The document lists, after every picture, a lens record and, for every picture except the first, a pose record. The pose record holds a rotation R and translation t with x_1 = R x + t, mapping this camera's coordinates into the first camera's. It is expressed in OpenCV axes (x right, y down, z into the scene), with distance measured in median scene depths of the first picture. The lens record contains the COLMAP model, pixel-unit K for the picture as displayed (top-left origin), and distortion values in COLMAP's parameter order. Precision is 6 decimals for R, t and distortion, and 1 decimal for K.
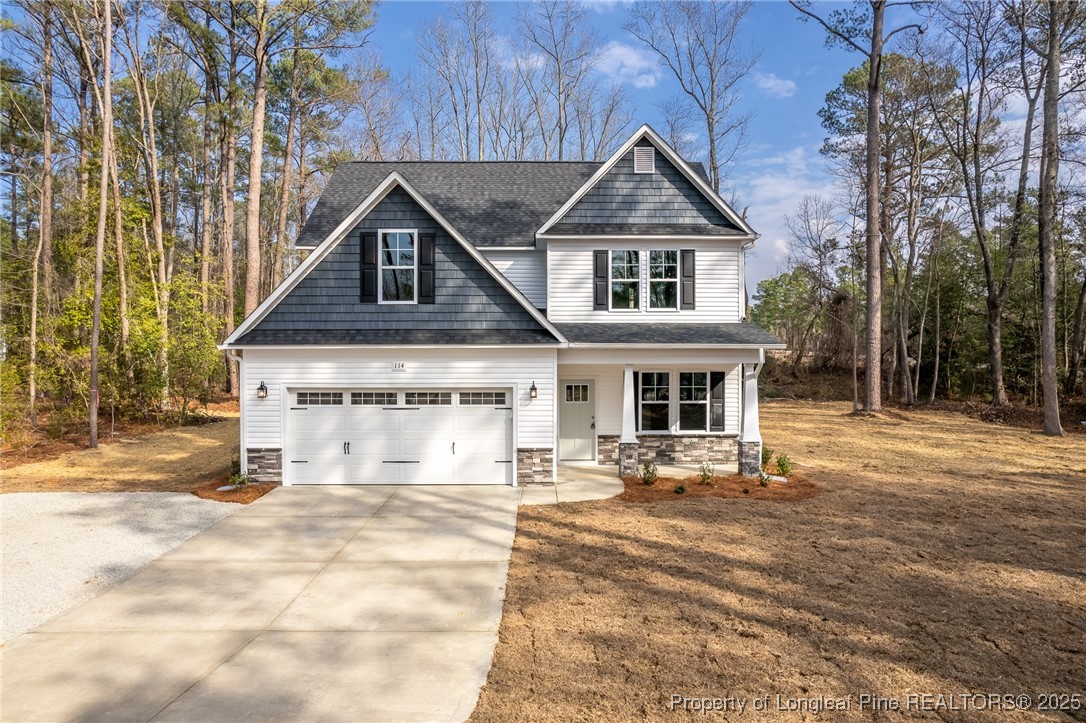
lens RADIAL K [[709.8, 0, 543.0], [0, 709.8, 361.5], [0, 0, 1]] dist [-0.030820, 0.000822]
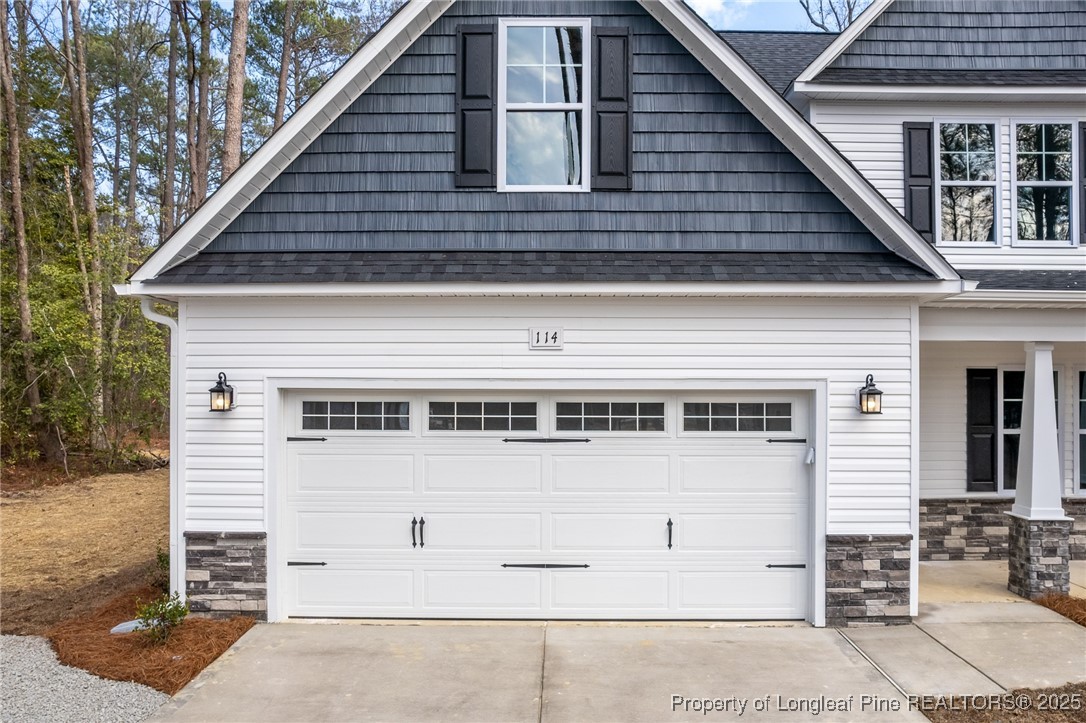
lens RADIAL K [[789.4, 0, 539.1], [0, 789.4, 384.6], [0, 0, 1]] dist [-0.045673, 0.007764]
pose [[0.999844, 0.003929, -0.017249, -0.173020], [-0.004299, 0.999760, -0.021463, 0.038197], [0.017160, 0.021534, 0.999621, 0.463542]]
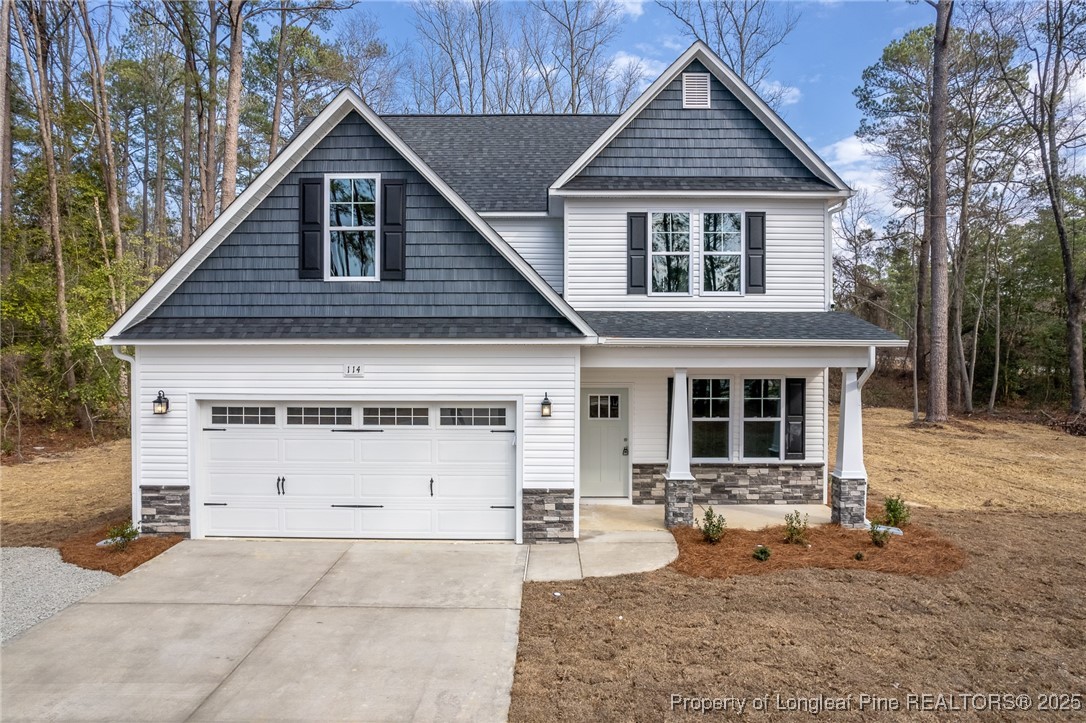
lens RADIAL K [[703.5, 0, 537.9], [0, 703.5, 362.0], [0, 0, 1]] dist [-0.045813, 0.000475]
pose [[0.999833, 0.003363, -0.017990, -0.008070], [-0.003350, 0.999994, 0.000758, -0.002177], [0.017992, -0.000698, 0.999838, 0.272444]]
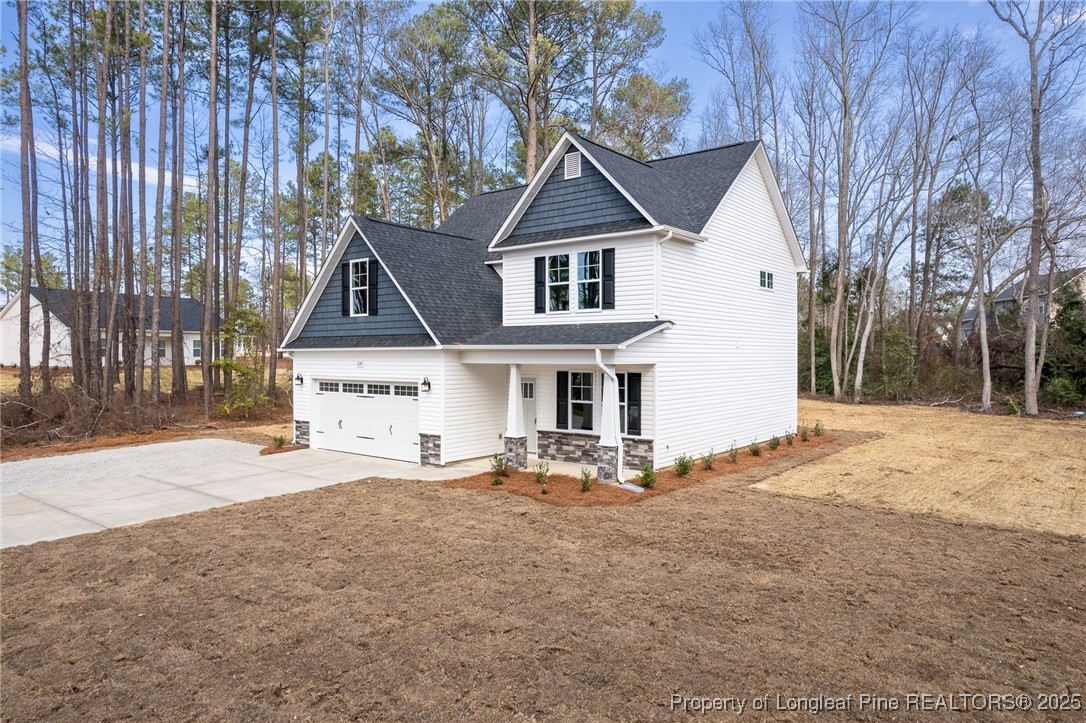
lens RADIAL K [[703.5, 0, 537.9], [0, 703.5, 362.0], [0, 0, 1]] dist [-0.045813, 0.000475]
pose [[0.770774, 0.007269, -0.637067, 0.758762], [-0.005789, 0.999974, 0.004406, -0.003949], [0.637082, 0.000292, 0.770796, 0.185910]]
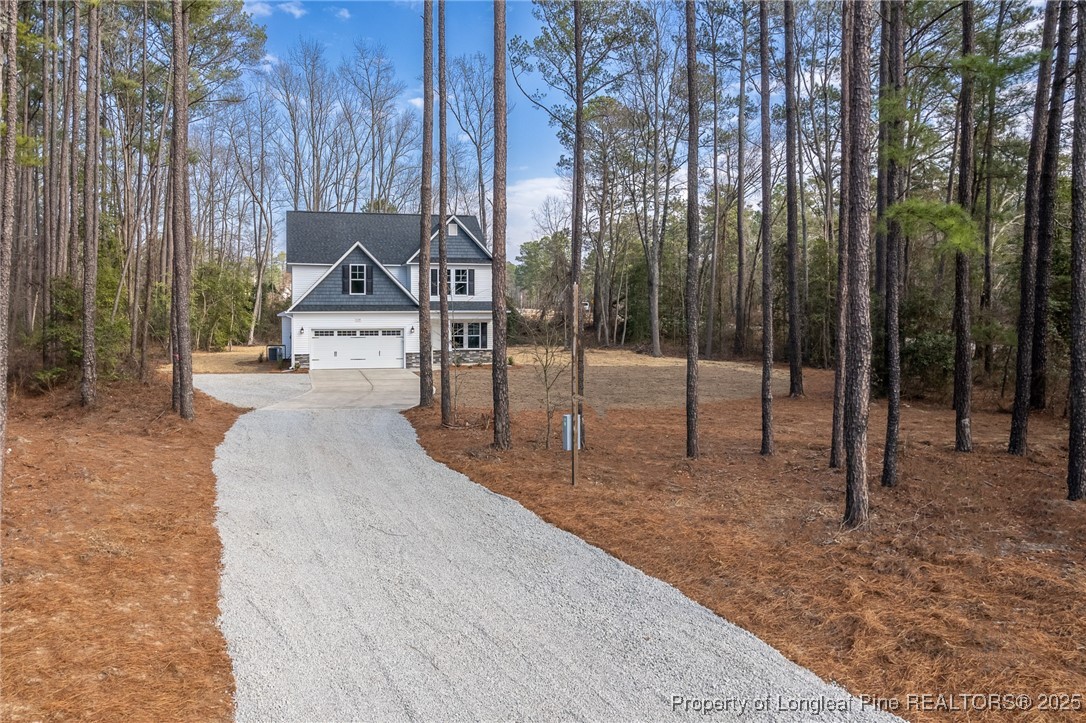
lens RADIAL K [[914.0, 0, 543.0], [0, 914.0, 361.5], [0, 0, 1]] dist [-0.199405, 0.000453]
pose [[0.952869, -0.013099, 0.303100, -0.474207], [-0.000301, 0.999026, 0.044121, 0.010259], [-0.303383, -0.042133, 0.951937, -1.894813]]
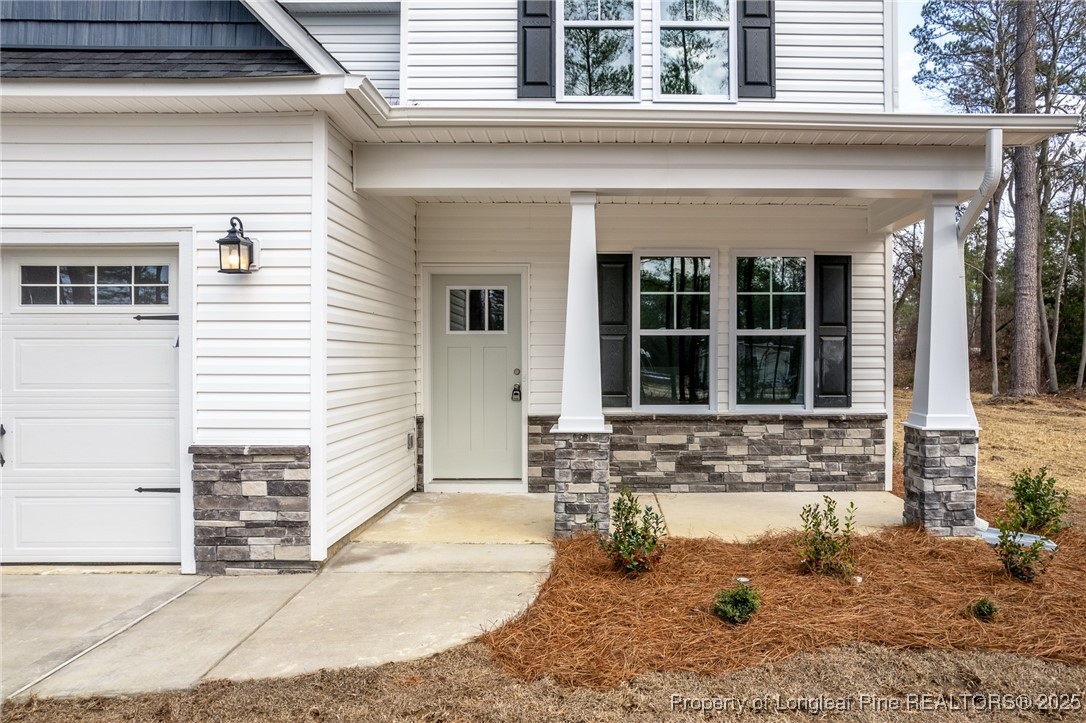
lens RADIAL K [[716.3, 0, 605.9], [0, 716.3, 363.9], [0, 0, 1]] dist [-0.061080, 0.038189]
pose [[0.999978, 0.002112, 0.006346, 0.118988], [-0.002101, 0.999996, -0.001841, 0.076283], [-0.006350, 0.001828, 0.999978, 0.611146]]
